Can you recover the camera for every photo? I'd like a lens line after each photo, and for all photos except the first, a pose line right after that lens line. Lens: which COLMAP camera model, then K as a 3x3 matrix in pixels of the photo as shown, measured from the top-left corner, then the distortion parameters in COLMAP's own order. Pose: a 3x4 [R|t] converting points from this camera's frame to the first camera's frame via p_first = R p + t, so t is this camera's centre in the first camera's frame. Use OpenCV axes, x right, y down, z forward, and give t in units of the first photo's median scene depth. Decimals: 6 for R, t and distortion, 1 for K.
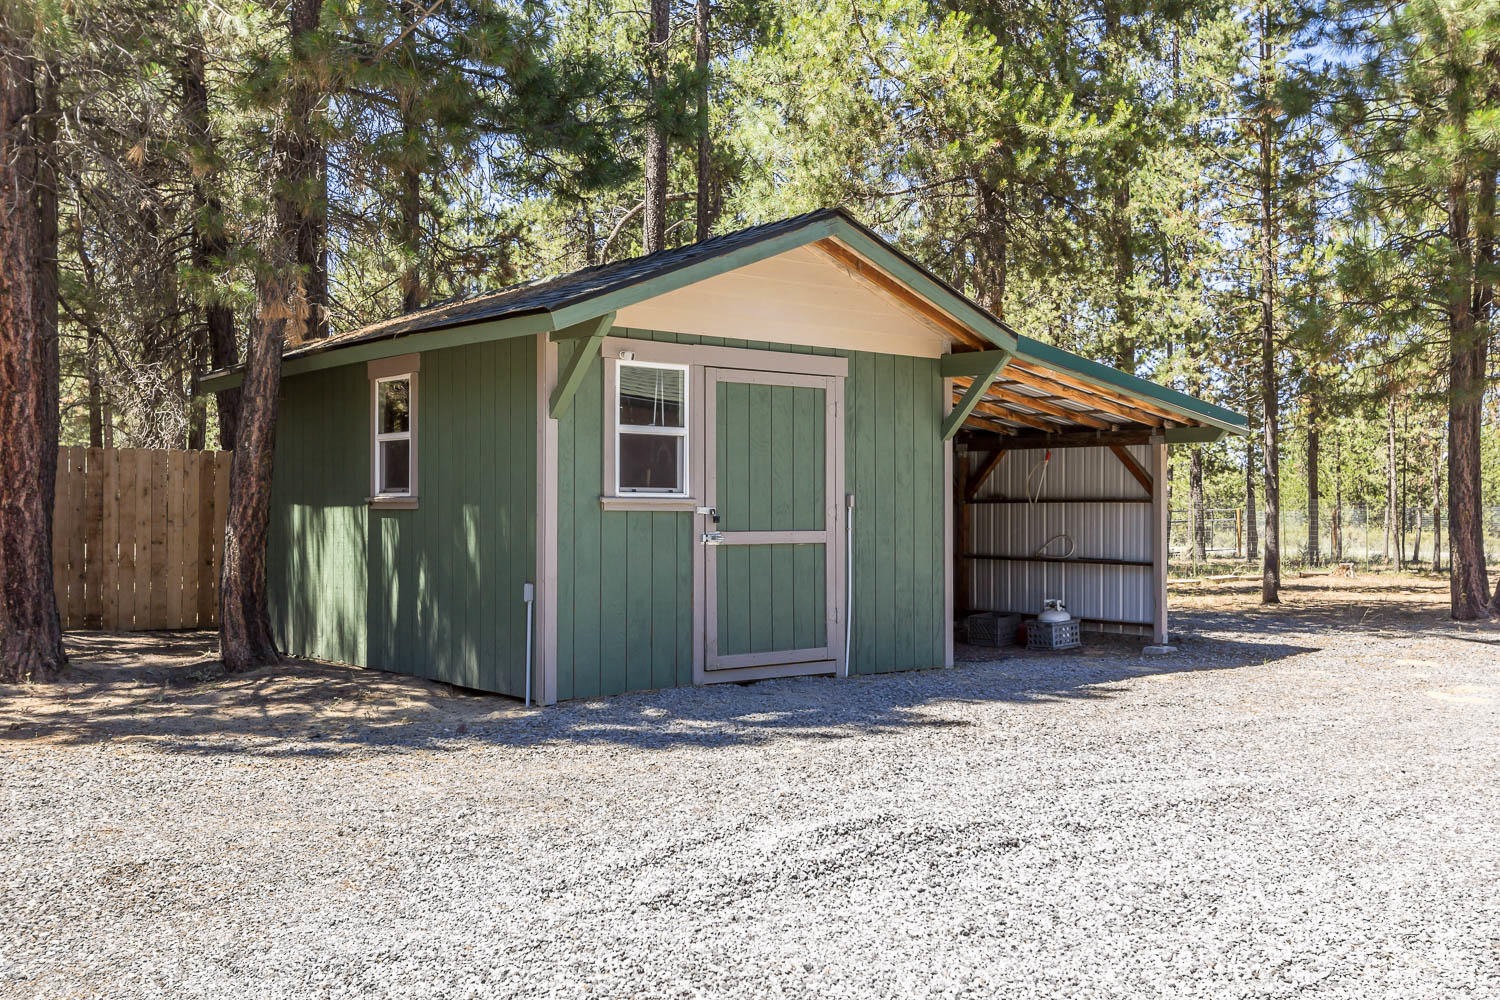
lens RADIAL K [[1483.9, 0, 750.0], [0, 1483.9, 500.0], [0, 0, 1]] dist [0.001444, 0.000215]
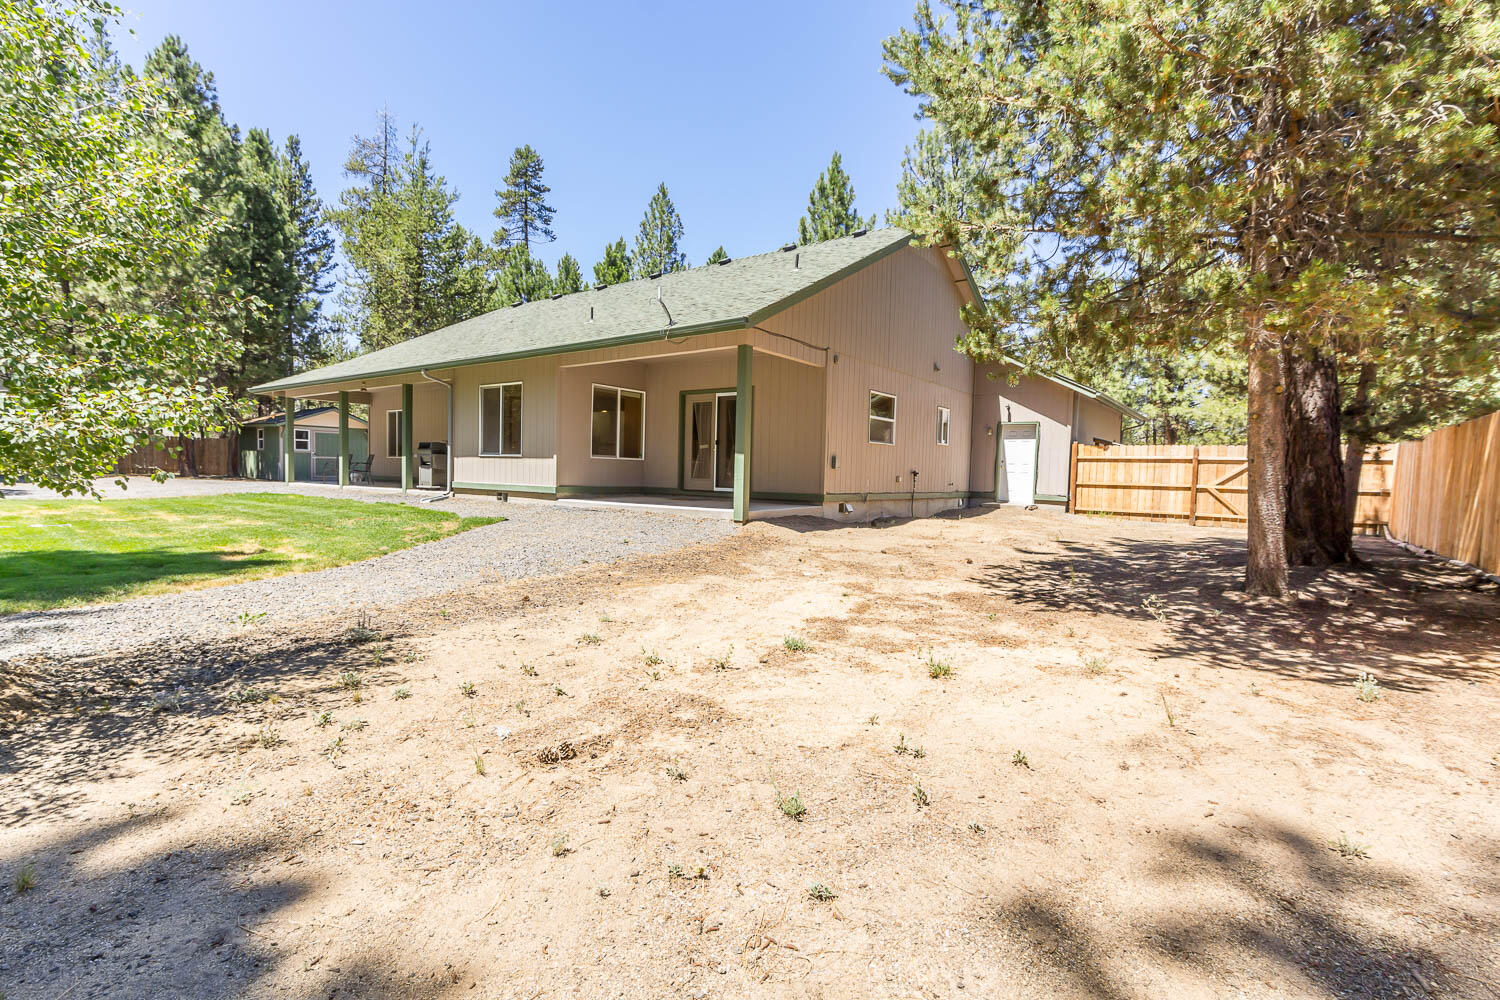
lens RADIAL K [[688.5, 0, 750.0], [0, 688.5, 500.0], [0, 0, 1]] dist [0.000213, -0.000524]
pose [[0.963751, 0.011456, 0.266558, 0.995489], [-0.026068, 0.998341, 0.051347, 0.008563], [-0.265527, -0.056434, 0.962450, -2.376833]]
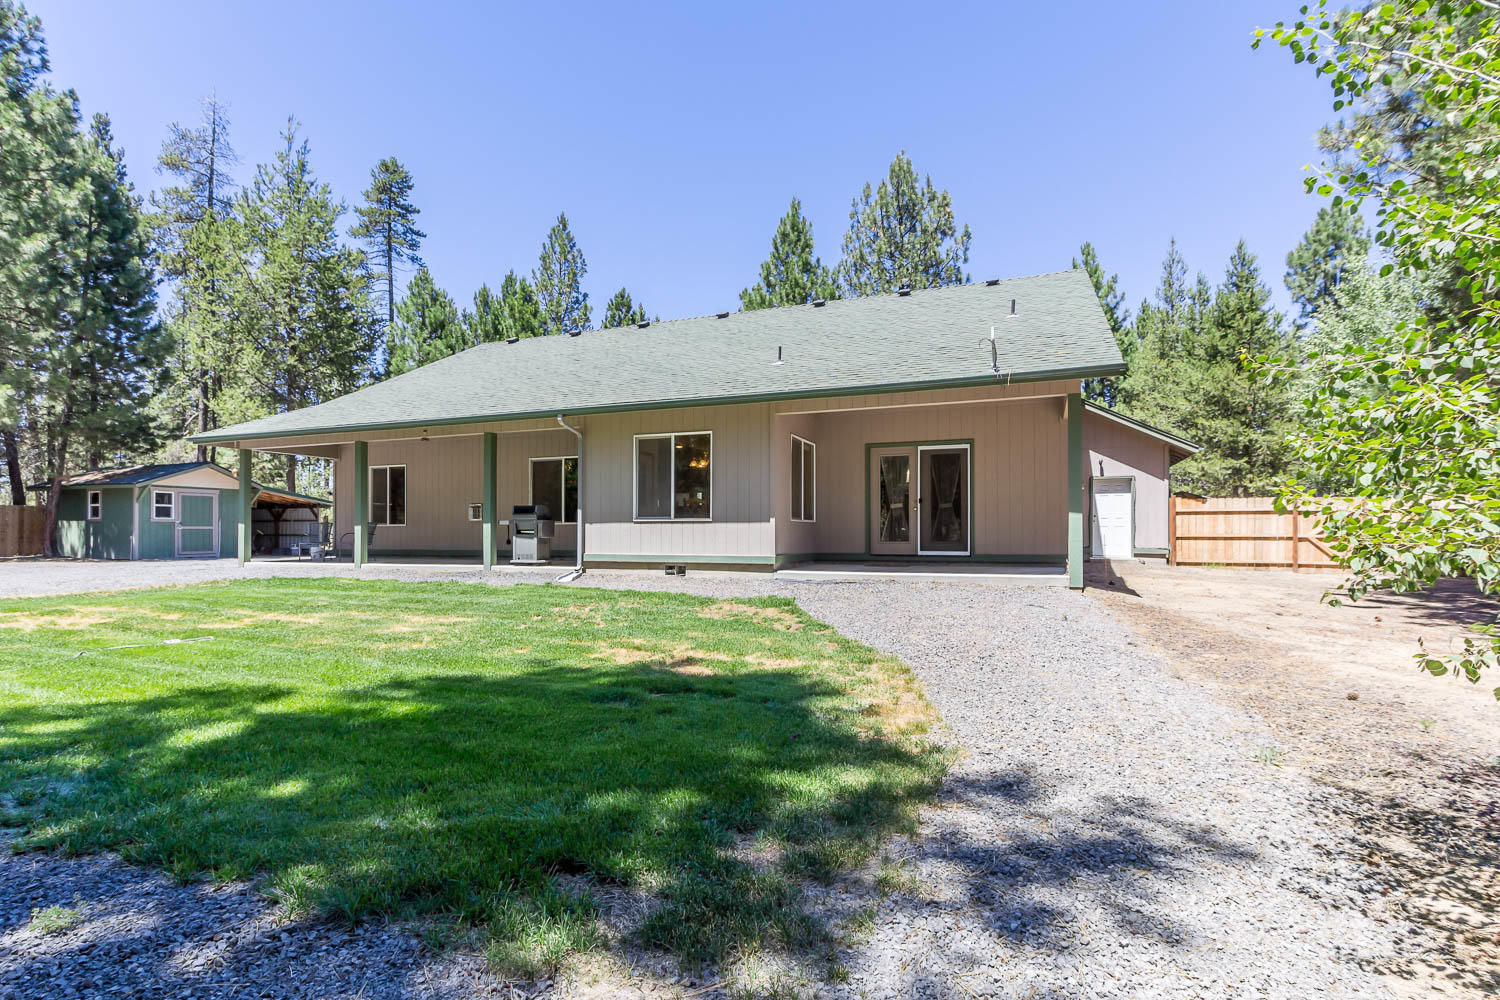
lens RADIAL K [[729.9, 0, 747.8], [0, 729.9, 525.1], [0, 0, 1]] dist [-0.001897, 0.000610]
pose [[0.866539, 0.003844, 0.499094, 0.395375], [-0.004082, 0.999991, -0.000614, 0.011892], [-0.499092, -0.001506, 0.866547, -2.018069]]
